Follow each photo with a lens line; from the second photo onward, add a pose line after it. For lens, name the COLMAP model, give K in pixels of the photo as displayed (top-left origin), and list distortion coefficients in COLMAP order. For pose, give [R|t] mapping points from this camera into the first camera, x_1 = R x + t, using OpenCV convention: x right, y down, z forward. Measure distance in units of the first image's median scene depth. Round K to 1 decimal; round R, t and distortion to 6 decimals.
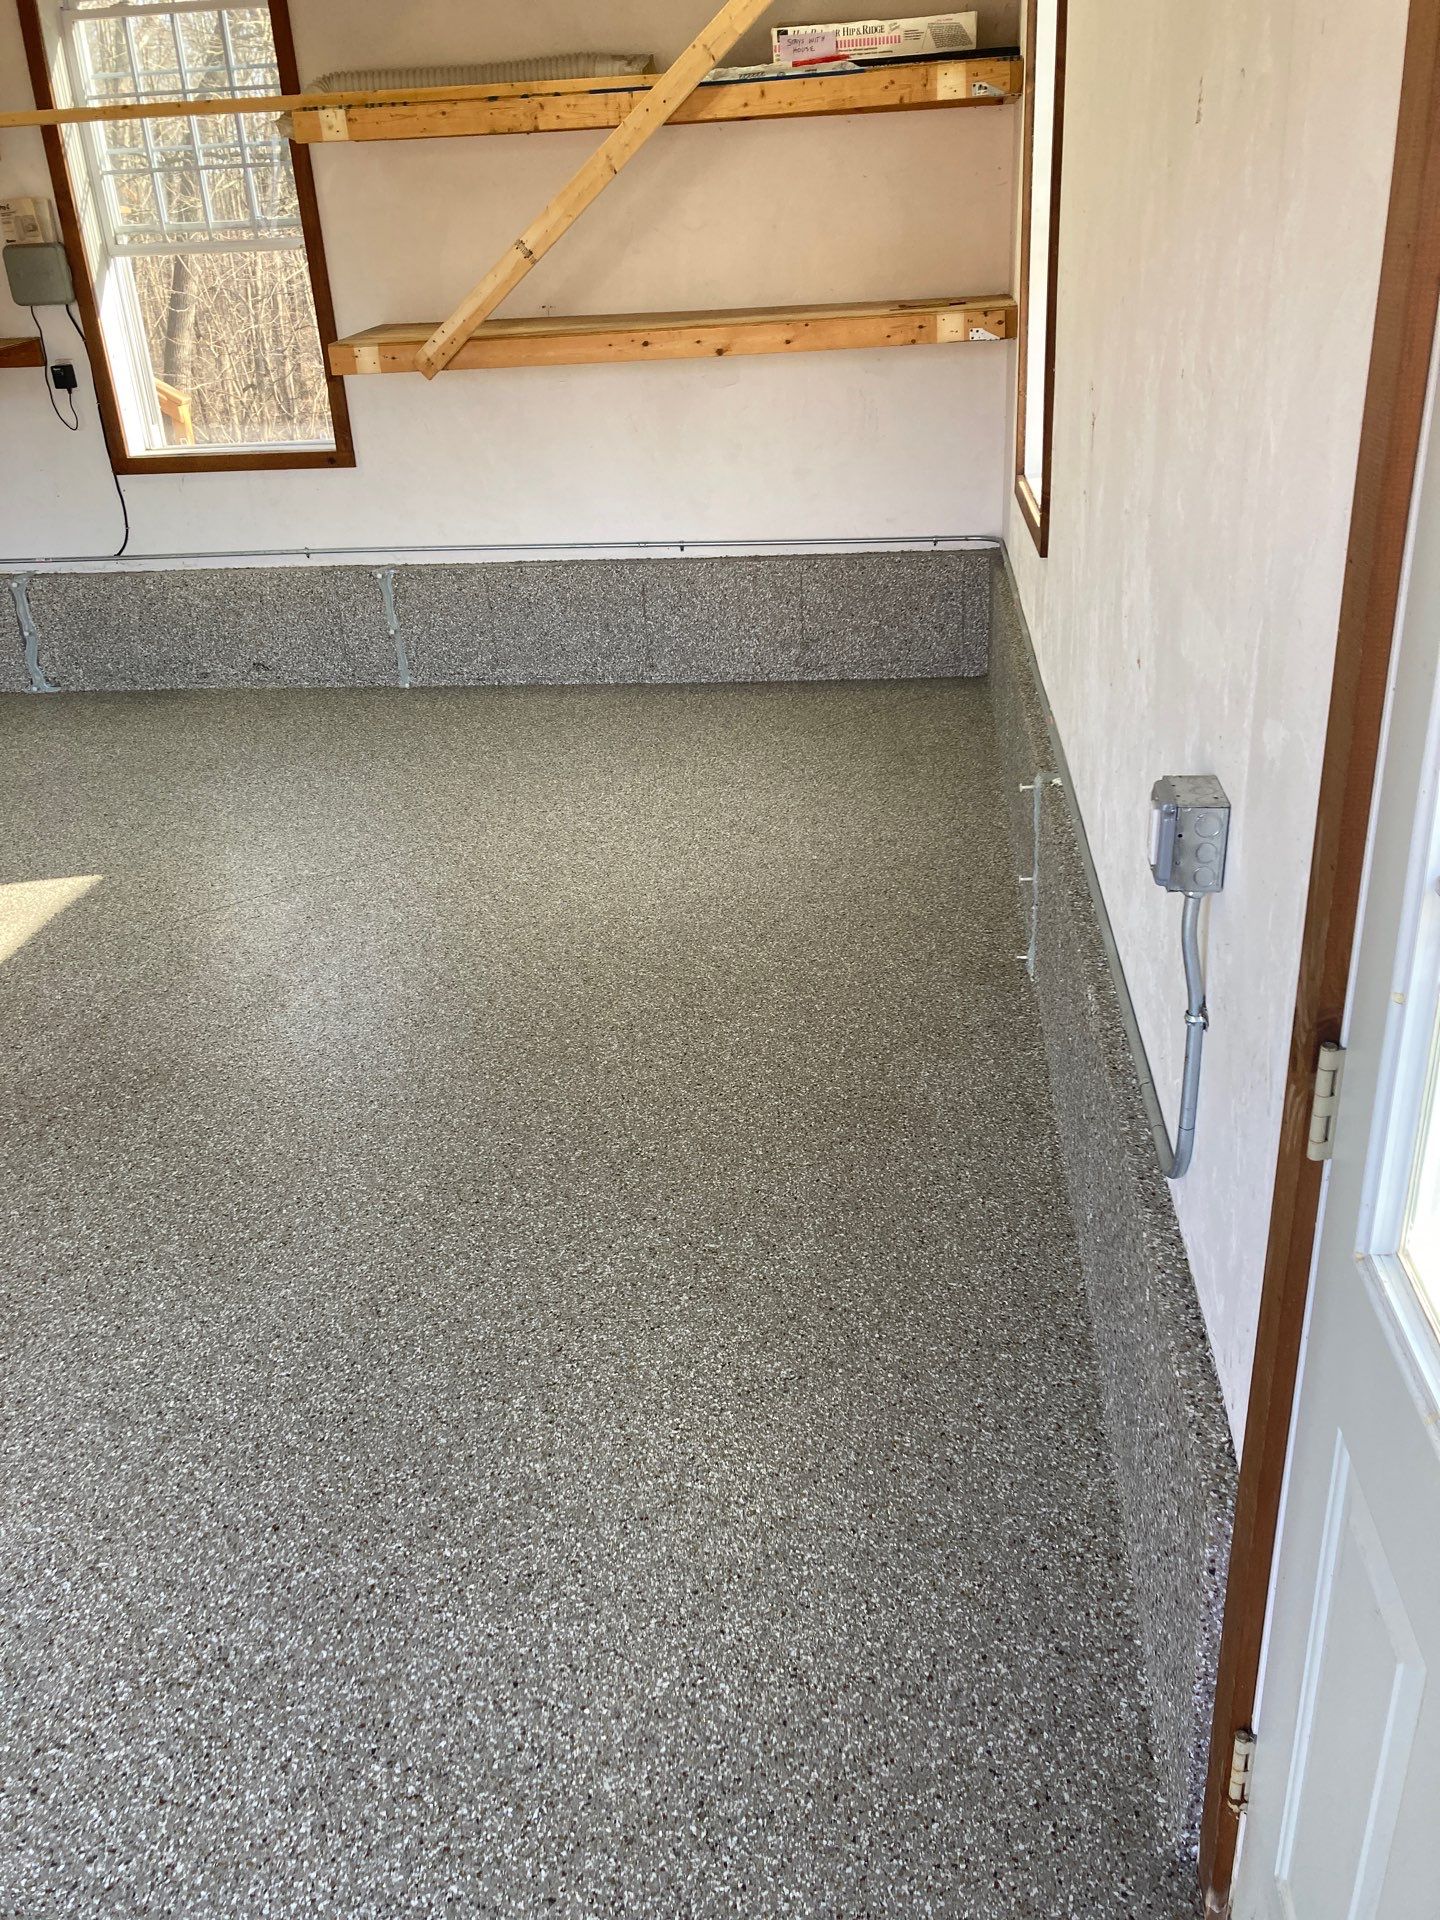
lens RADIAL K [[1556.5, 0, 733.3], [0, 1556.5, 953.0], [0, 0, 1]] dist [0.021703, -0.027476]
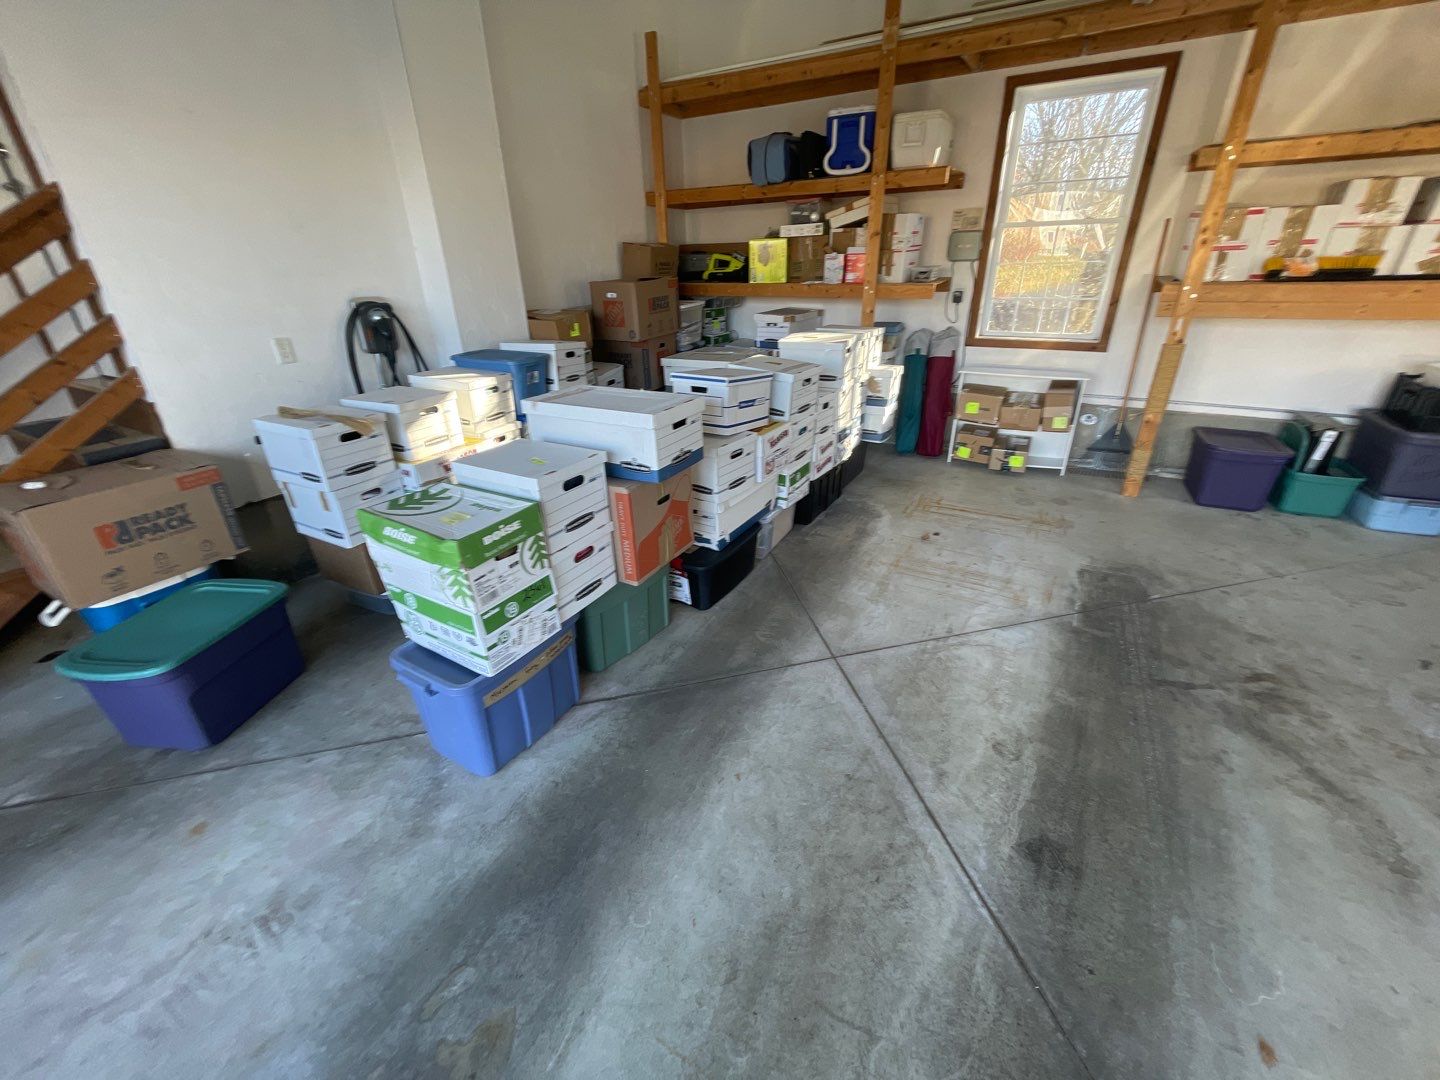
lens RADIAL K [[576.9, 0, 722.5], [0, 576.9, 543.1], [0, 0, 1]] dist [0.000776, -0.000033]
pose [[0.912936, 0.202162, -0.354511, -0.370492], [-0.195845, 0.979146, 0.054023, -0.029692], [0.358040, 0.020109, 0.933490, 0.179446]]
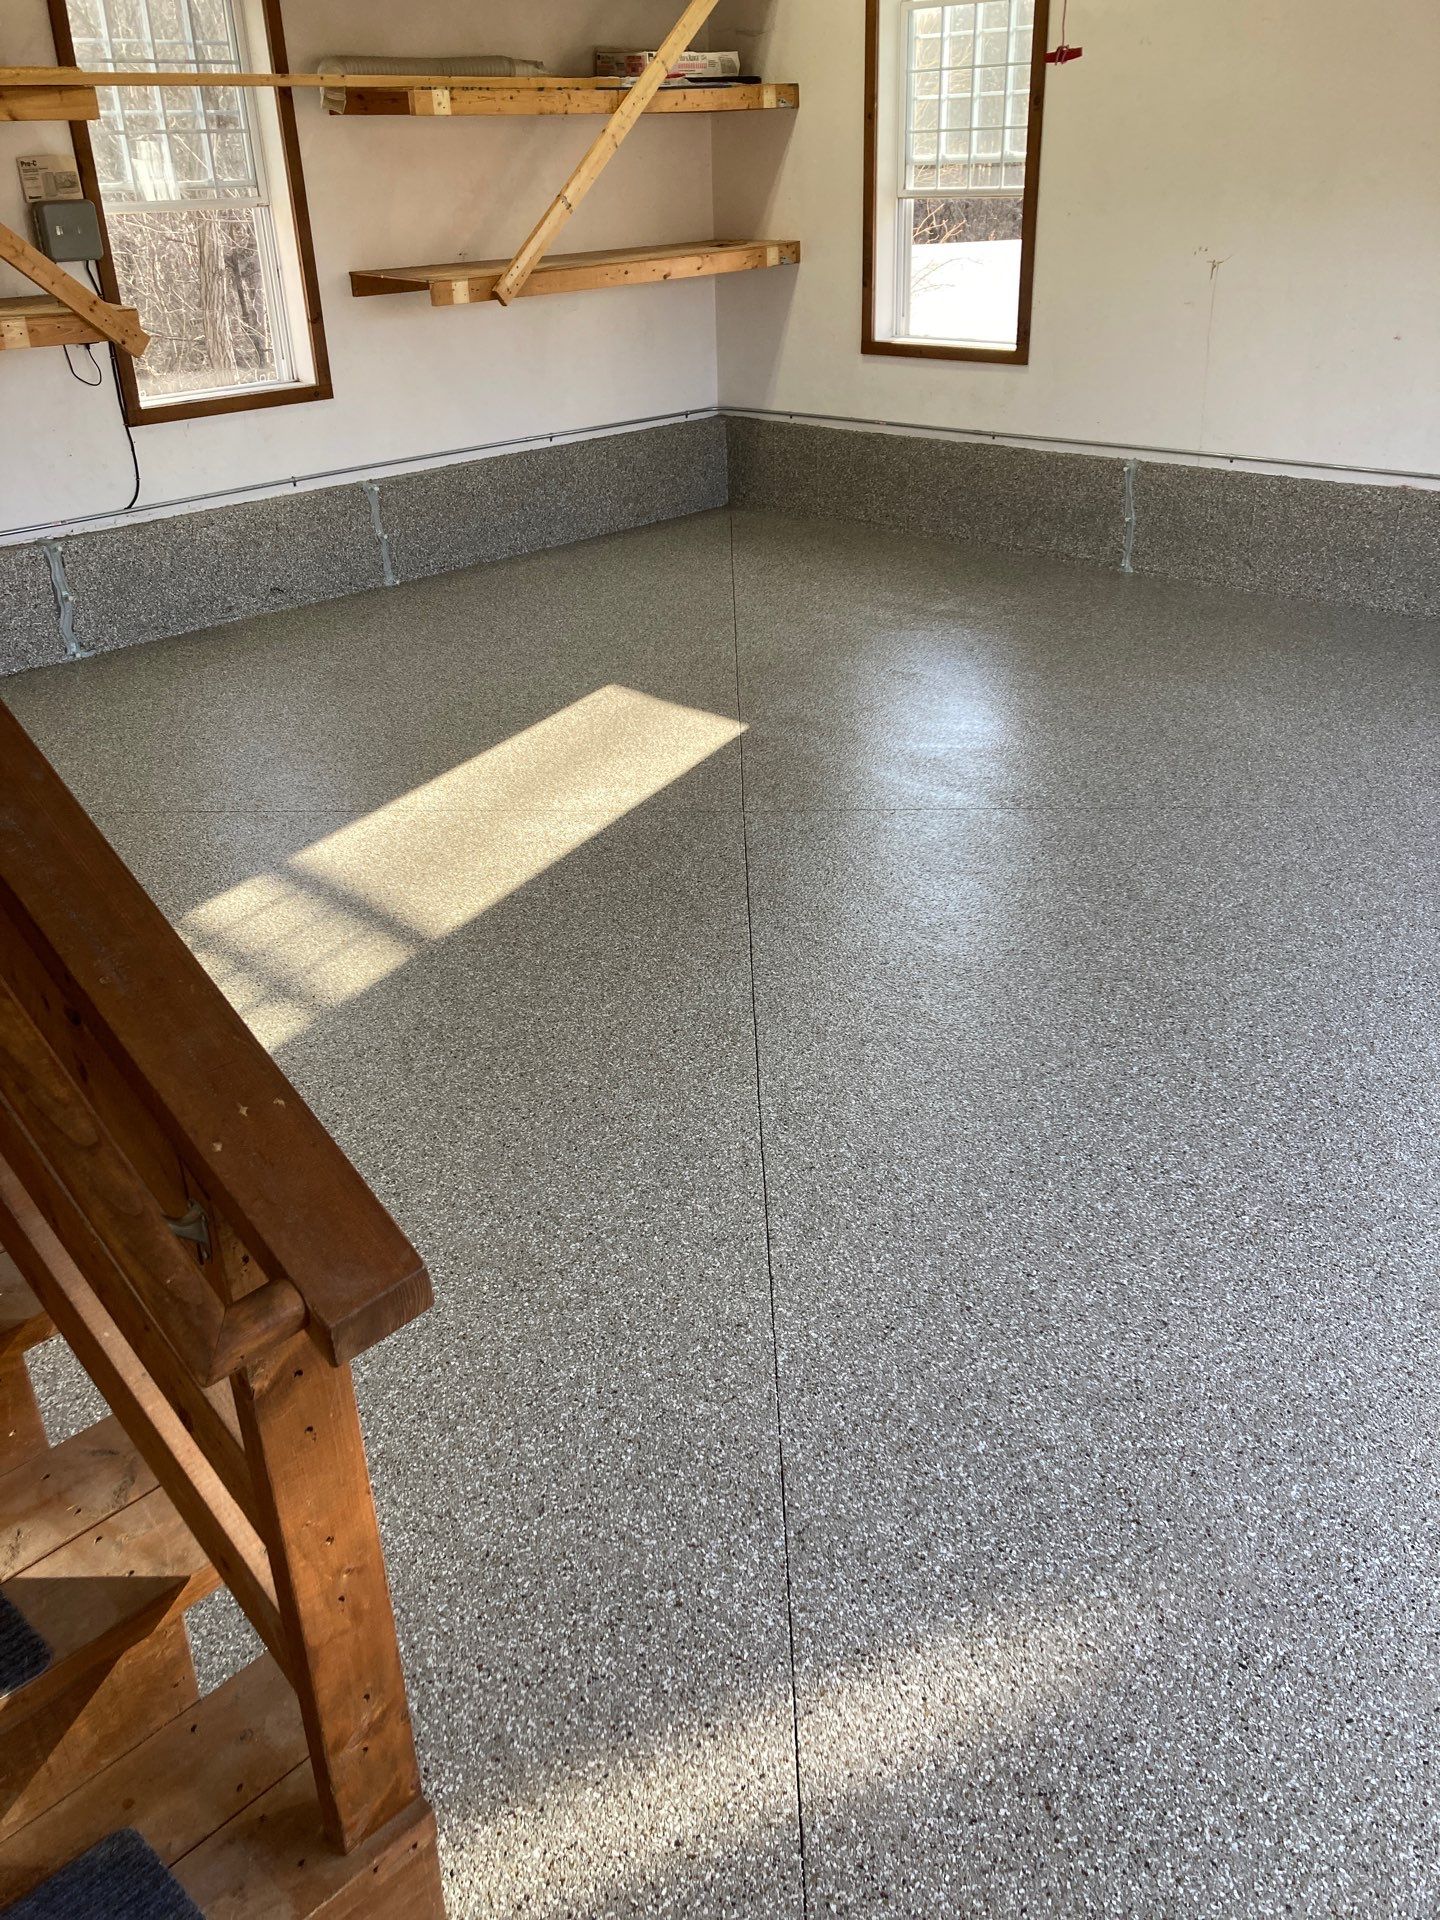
lens RADIAL K [[1556.5, 0, 694.3], [0, 1556.5, 951.5], [0, 0, 1]] dist [0.021703, -0.027476]
pose [[0.623095, -0.330994, 0.708658, -1.023660], [0.339983, 0.930587, 0.135717, 0.003633], [-0.704390, 0.156367, 0.692376, 0.076130]]
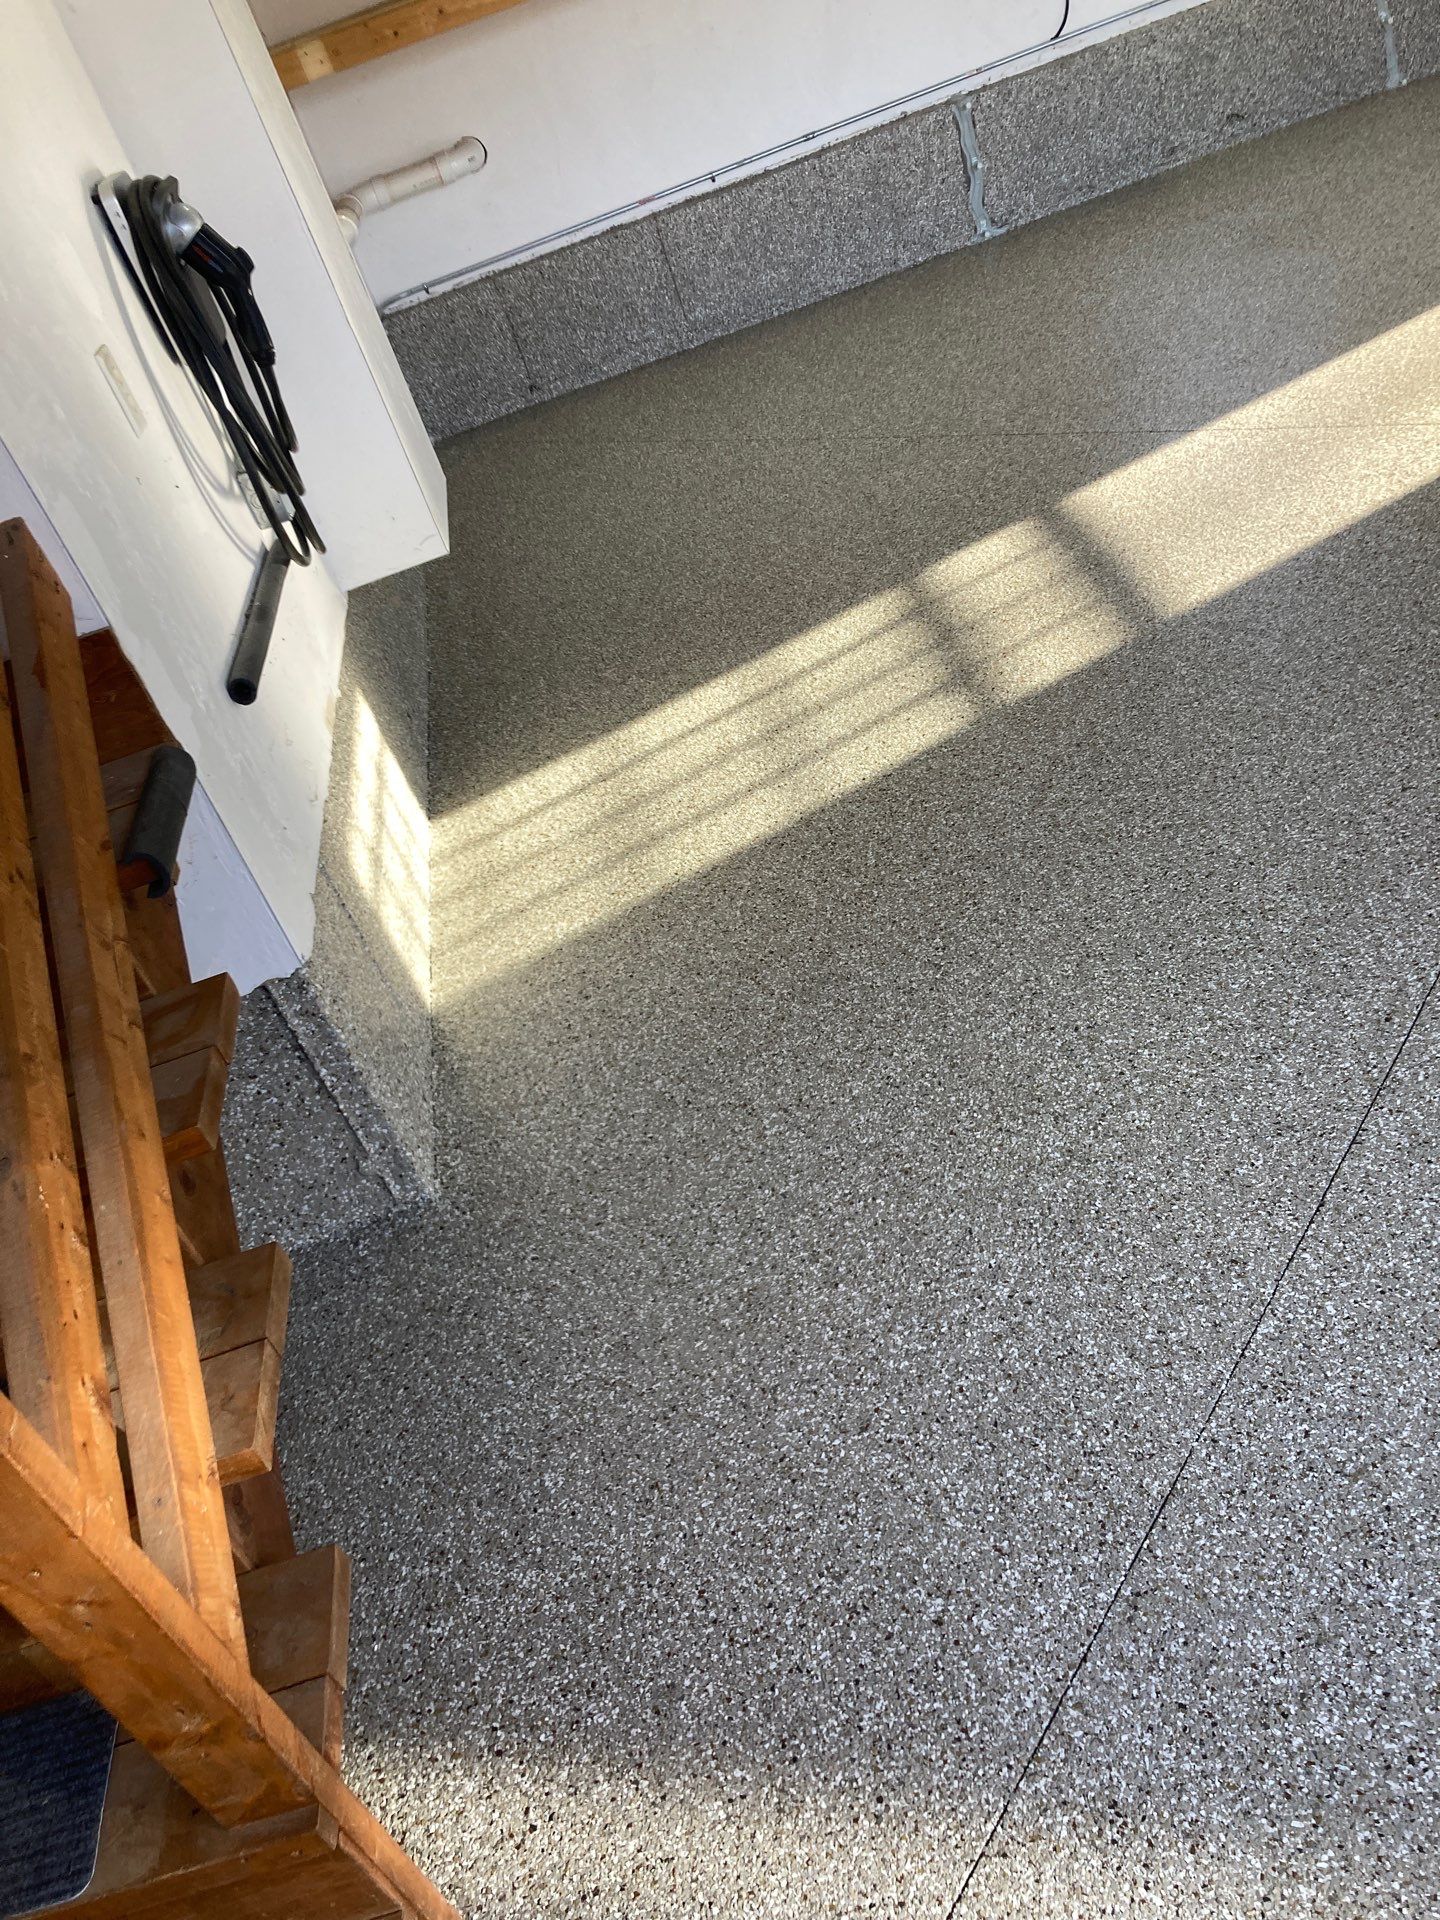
lens RADIAL K [[1556.5, 0, 722.3], [0, 1556.5, 963.6], [0, 0, 1]] dist [0.021703, -0.027476]
pose [[0.934835, -0.350425, 0.057322, -0.829897], [0.338213, 0.927910, 0.156828, 0.026116], [-0.108146, -0.127221, 0.985961, 0.096548]]
